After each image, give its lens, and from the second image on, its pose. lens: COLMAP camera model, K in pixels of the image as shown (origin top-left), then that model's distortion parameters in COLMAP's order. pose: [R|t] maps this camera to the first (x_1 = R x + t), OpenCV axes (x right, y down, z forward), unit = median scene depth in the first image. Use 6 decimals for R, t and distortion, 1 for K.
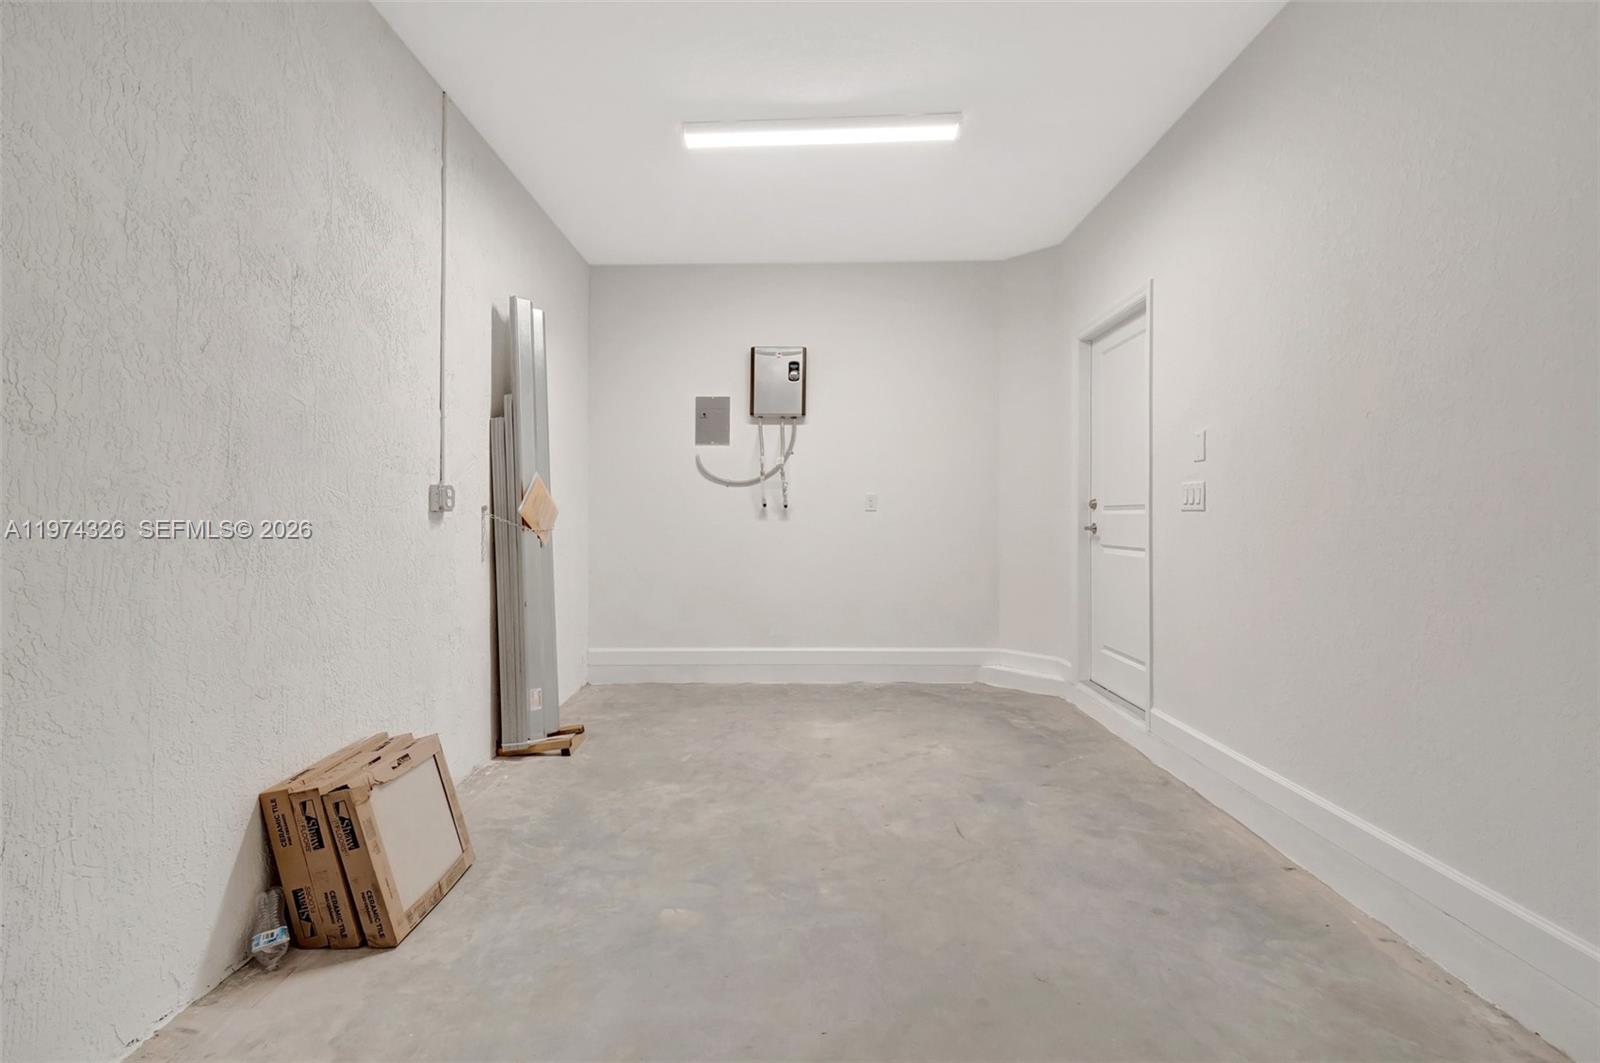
lens RADIAL K [[621.9, 0, 798.5], [0, 621.9, 527.5], [0, 0, 1]] dist [0.001591, 0.000280]
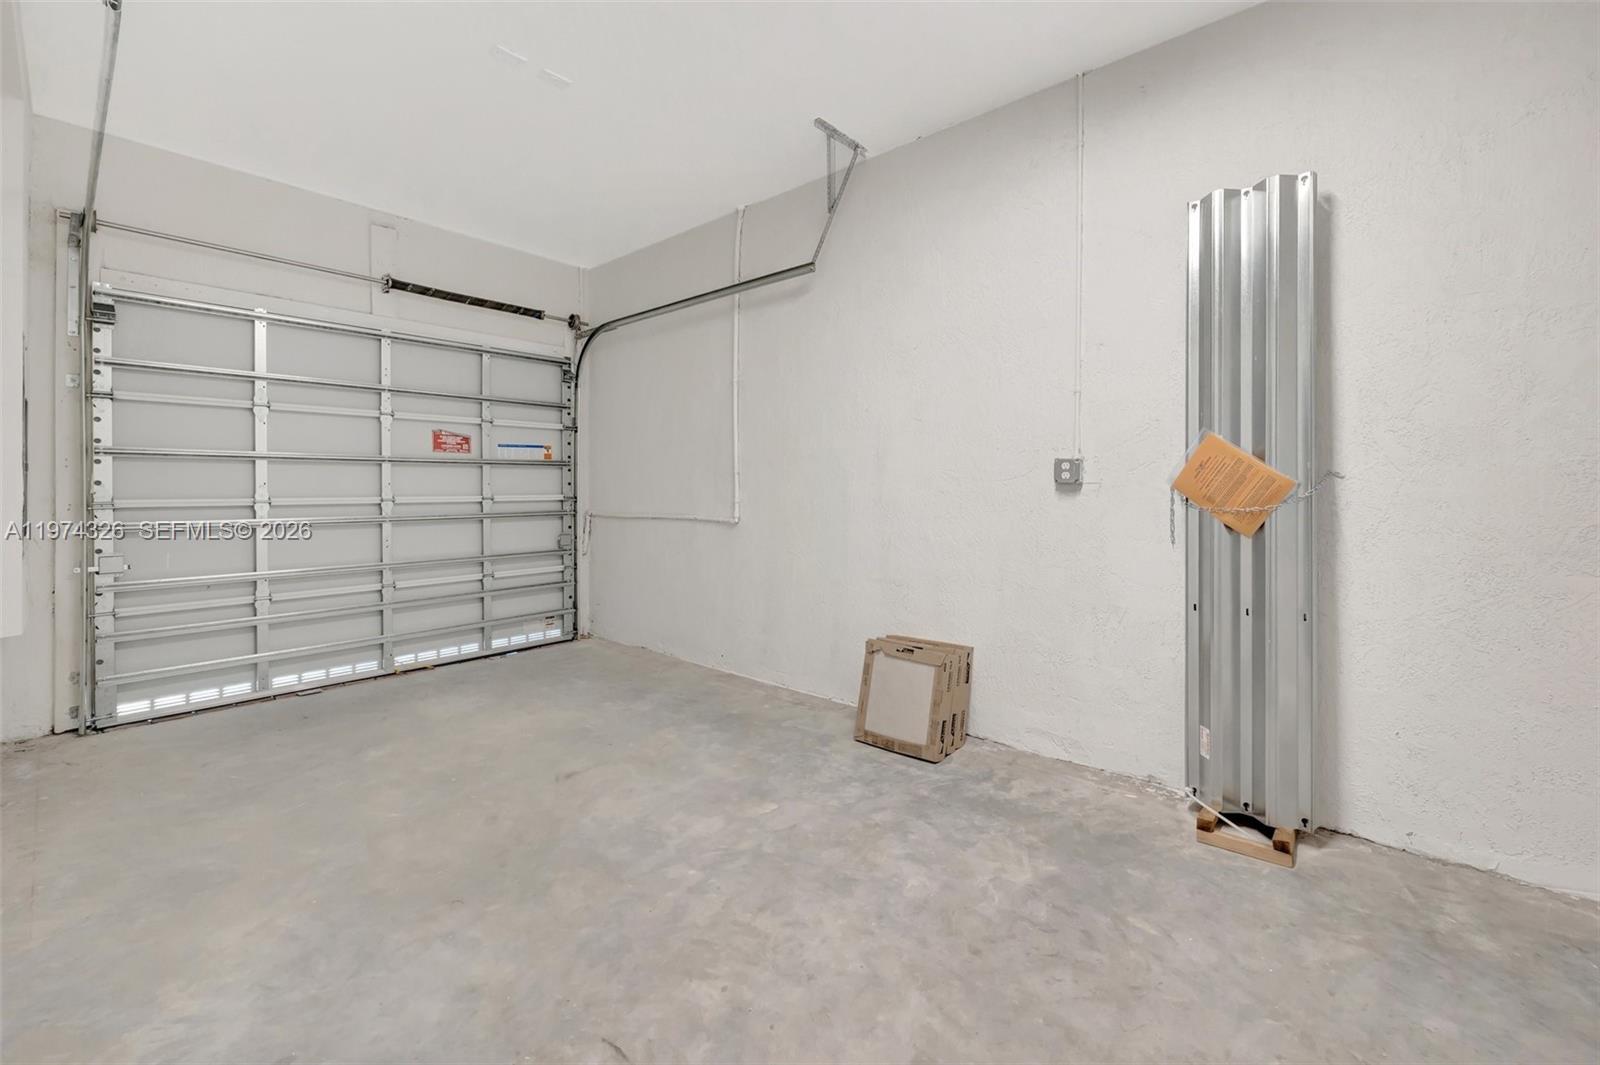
lens RADIAL K [[621.9, 0, 795.5], [0, 621.9, 487.6], [0, 0, 1]] dist [0.001591, 0.000280]
pose [[-0.630631, 0.005177, -0.776066, 0.584513], [-0.010046, 0.999840, 0.014833, -0.032906], [0.776018, 0.017151, -0.630478, 1.454918]]
